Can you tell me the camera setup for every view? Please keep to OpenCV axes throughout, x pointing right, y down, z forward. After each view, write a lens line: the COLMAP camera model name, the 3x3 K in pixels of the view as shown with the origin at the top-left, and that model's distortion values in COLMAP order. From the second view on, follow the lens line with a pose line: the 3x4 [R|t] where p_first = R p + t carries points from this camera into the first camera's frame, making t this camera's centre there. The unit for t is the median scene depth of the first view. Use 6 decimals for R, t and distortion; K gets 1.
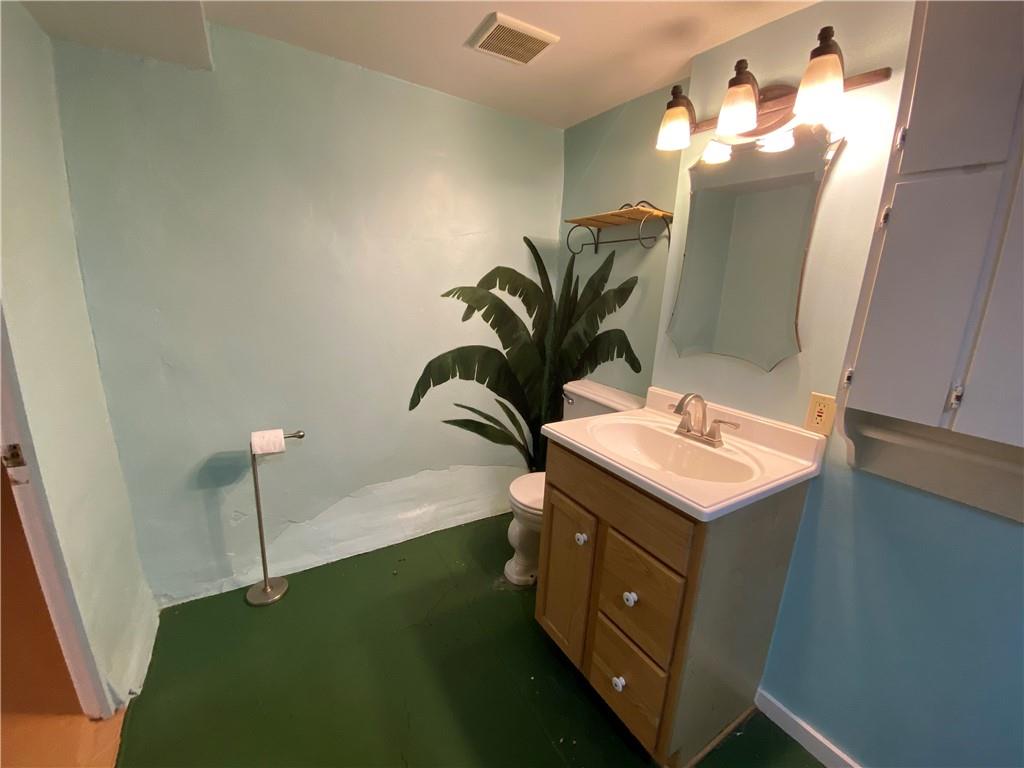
lens RADIAL K [[418.3, 0, 512.1], [0, 418.3, 386.4], [0, 0, 1]] dist [0.027769, -0.023057]
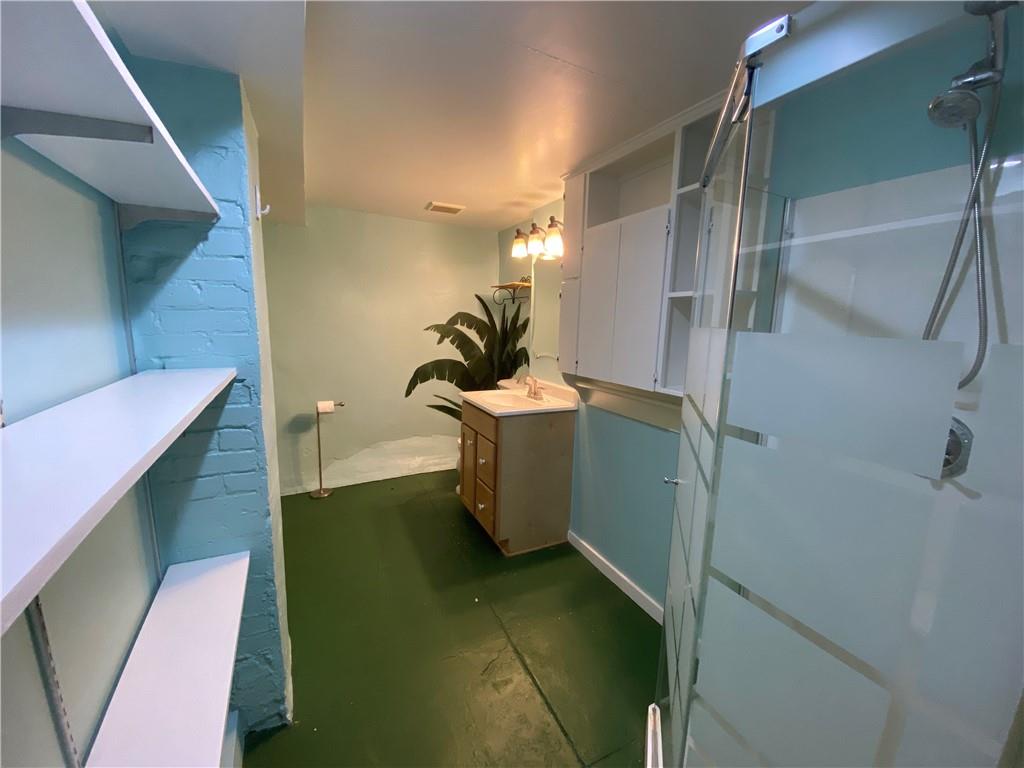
lens RADIAL K [[414.5, 0, 515.6], [0, 414.5, 387.2], [0, 0, 1]] dist [0.036865, -0.034896]
pose [[0.996022, -0.007301, -0.088808, 0.343168], [0.000181, 0.996802, -0.079912, 0.149788], [0.089108, 0.079578, 0.992838, -0.618274]]
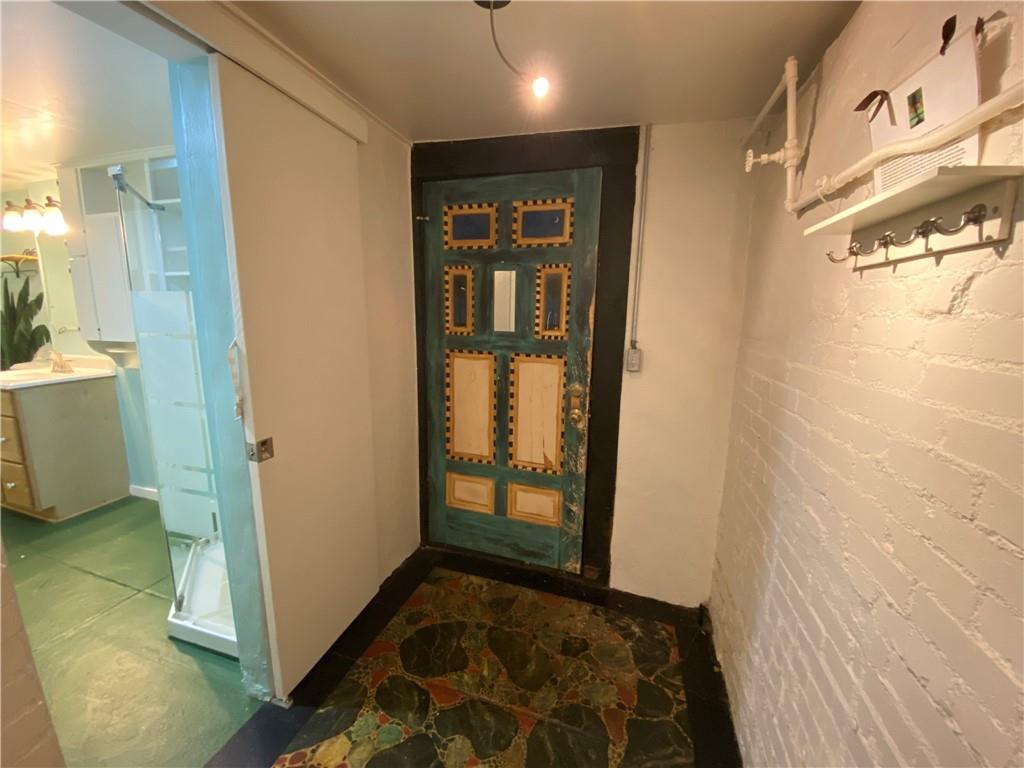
lens RADIAL K [[418.3, 0, 512.1], [0, 418.3, 386.4], [0, 0, 1]] dist [0.027769, -0.023057]
pose [[0.735020, -0.157720, 0.659447, 0.449490], [0.178473, 0.983277, 0.036244, 0.328903], [-0.654135, 0.091054, 0.750877, -1.233988]]
